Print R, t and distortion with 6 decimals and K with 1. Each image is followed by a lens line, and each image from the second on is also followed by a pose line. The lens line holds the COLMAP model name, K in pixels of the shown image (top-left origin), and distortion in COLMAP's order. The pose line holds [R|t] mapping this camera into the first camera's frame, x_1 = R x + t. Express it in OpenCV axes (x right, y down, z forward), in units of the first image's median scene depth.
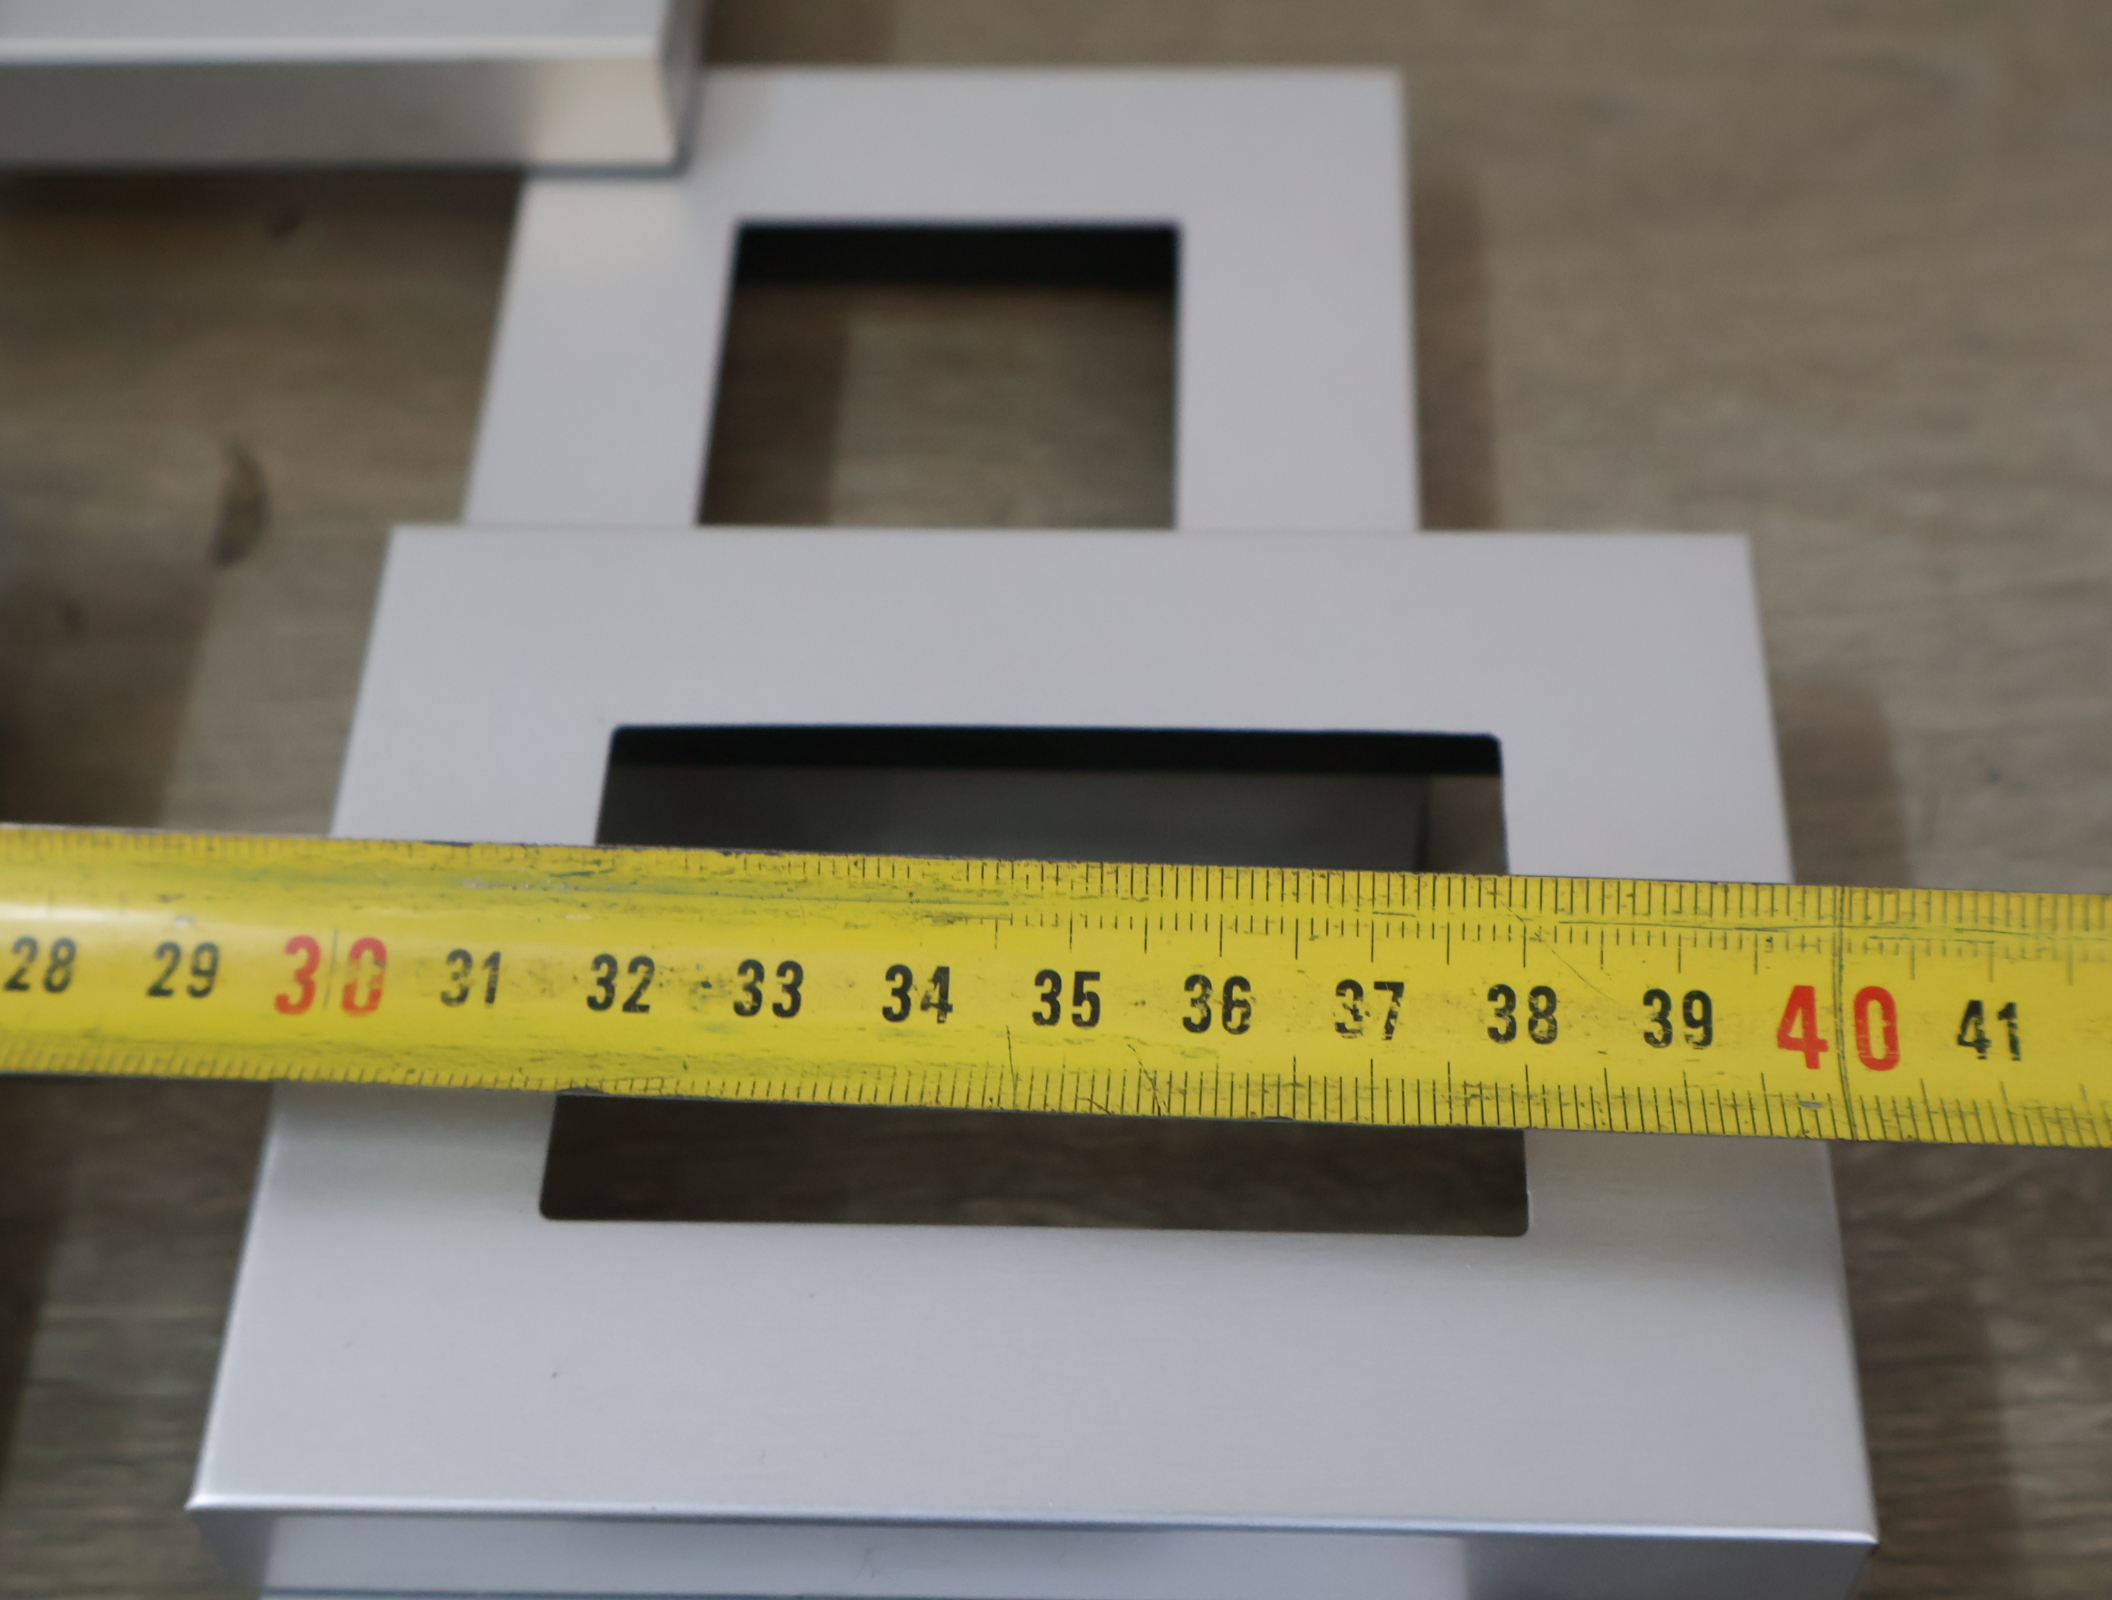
lens RADIAL K [[2945.0, 0, 1061.8], [0, 2945.0, 798.1], [0, 0, 1]] dist [-0.000178, -0.007682]
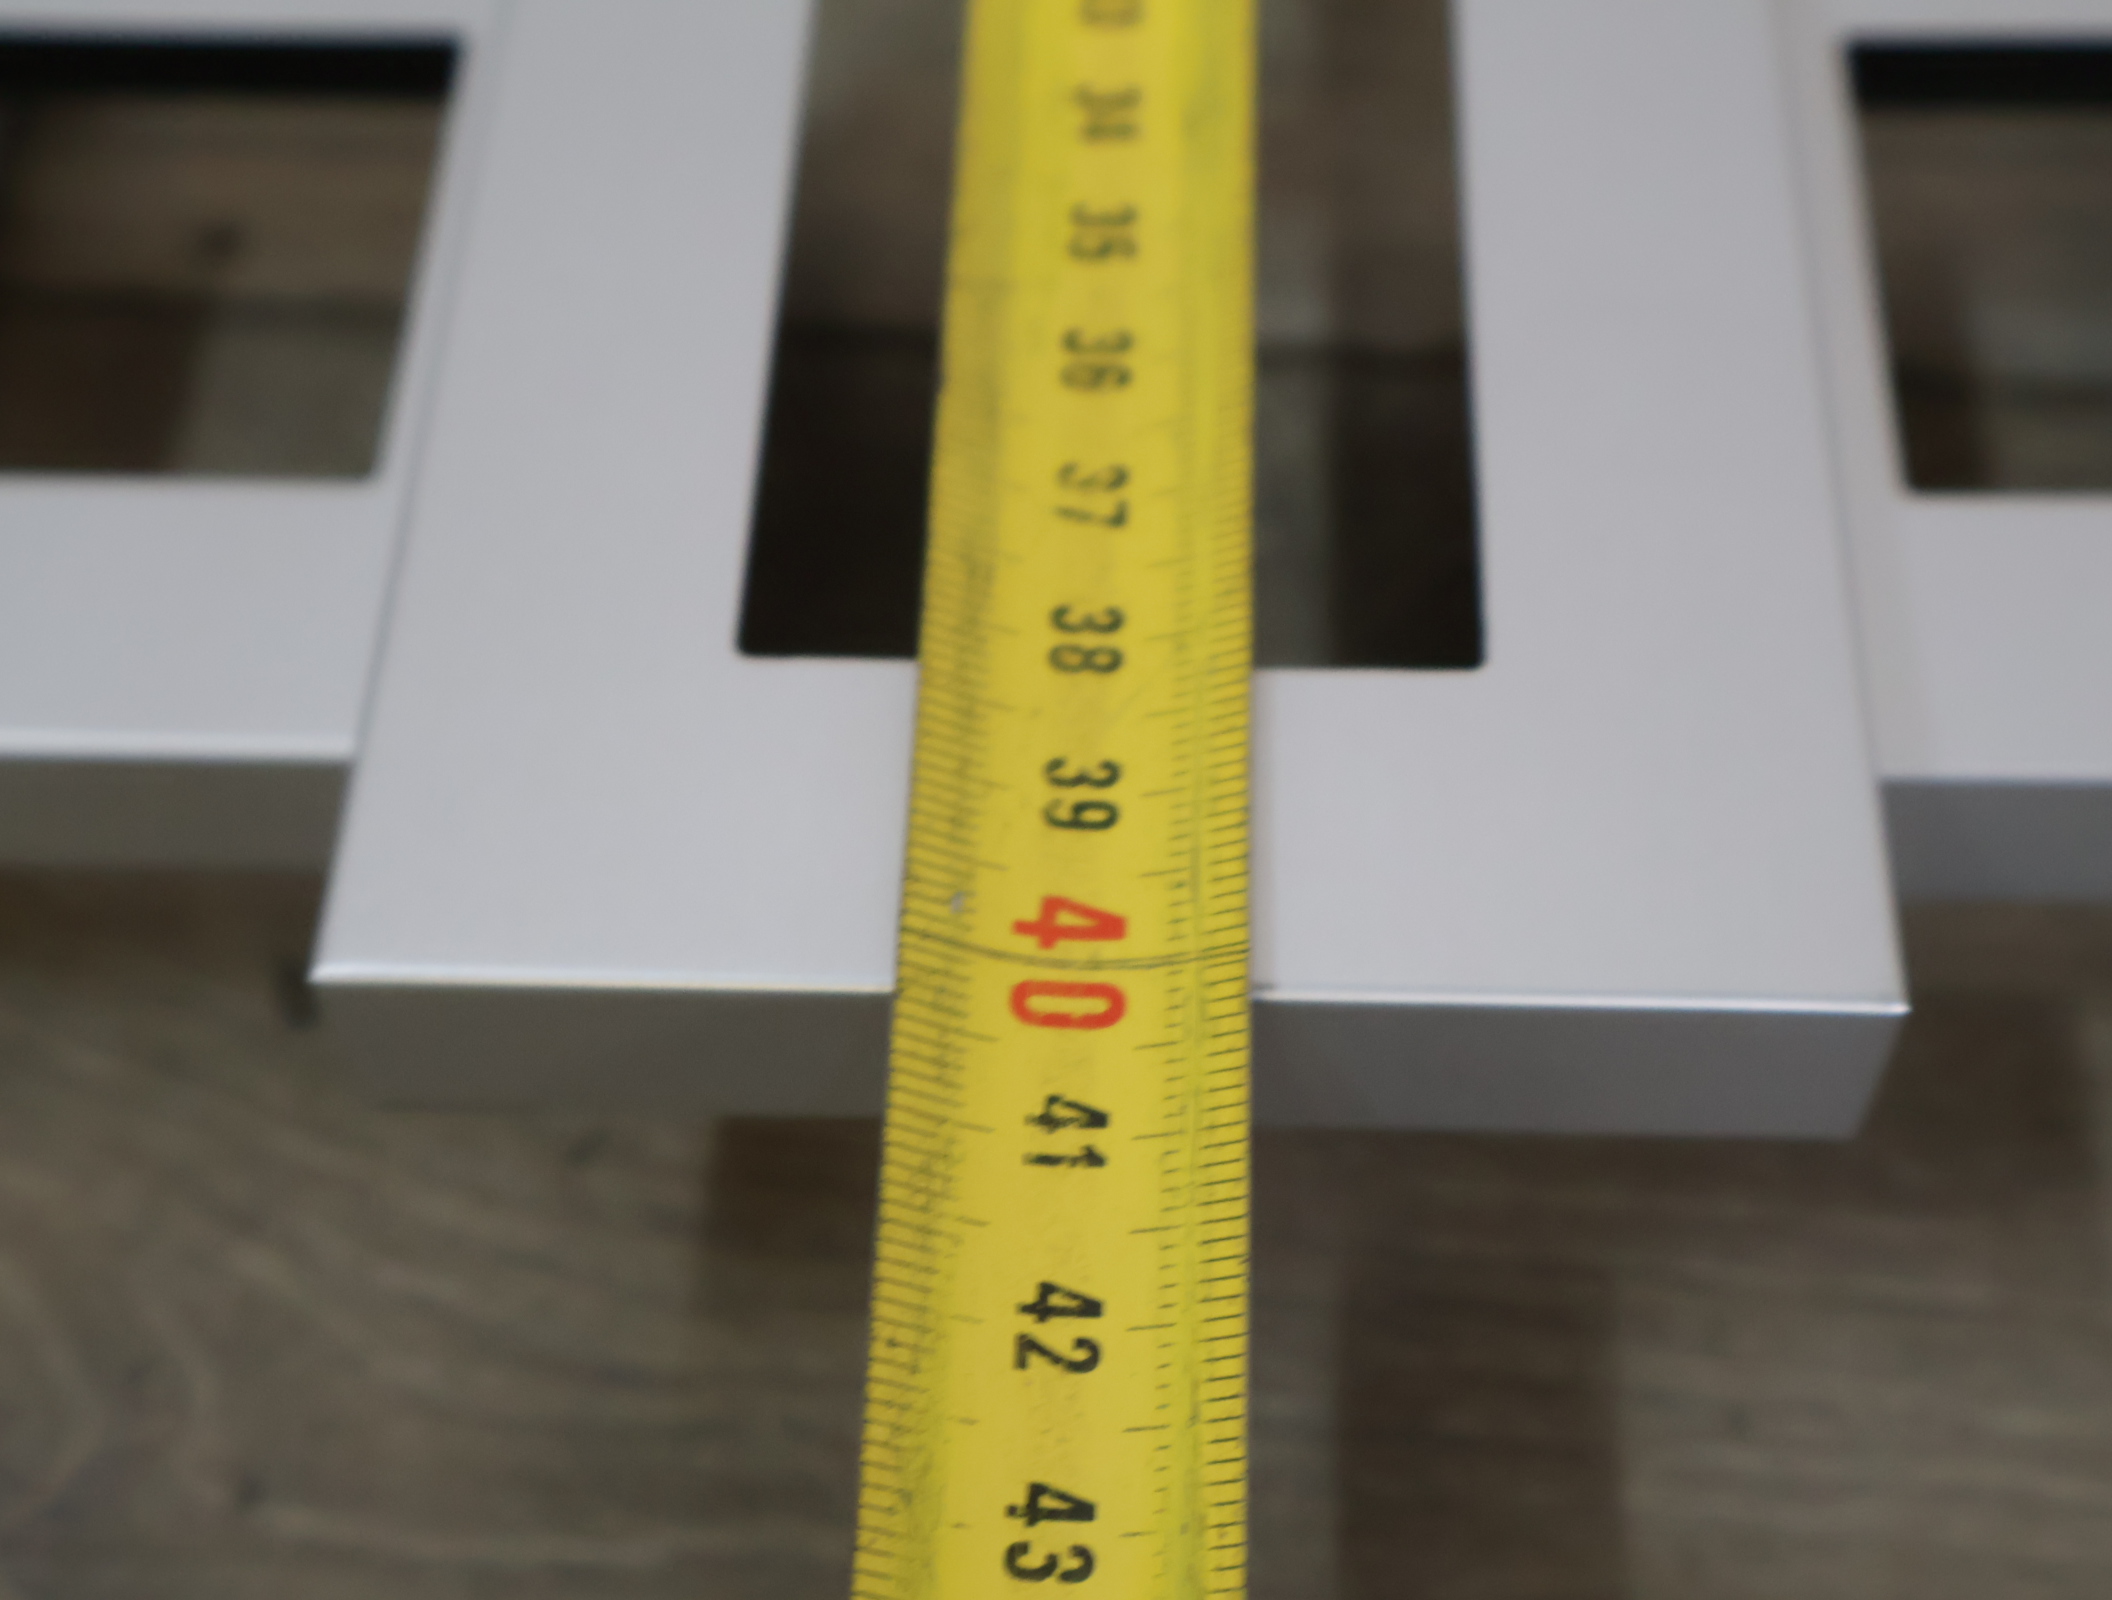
lens RADIAL K [[2945.0, 0, 1061.8], [0, 2945.0, 798.1], [0, 0, 1]] dist [-0.000178, -0.007682]
pose [[0.021278, 0.873617, -0.486149, 0.604387], [-0.925110, 0.201588, 0.321766, -0.180229], [0.379102, 0.442895, 0.812481, 0.342084]]
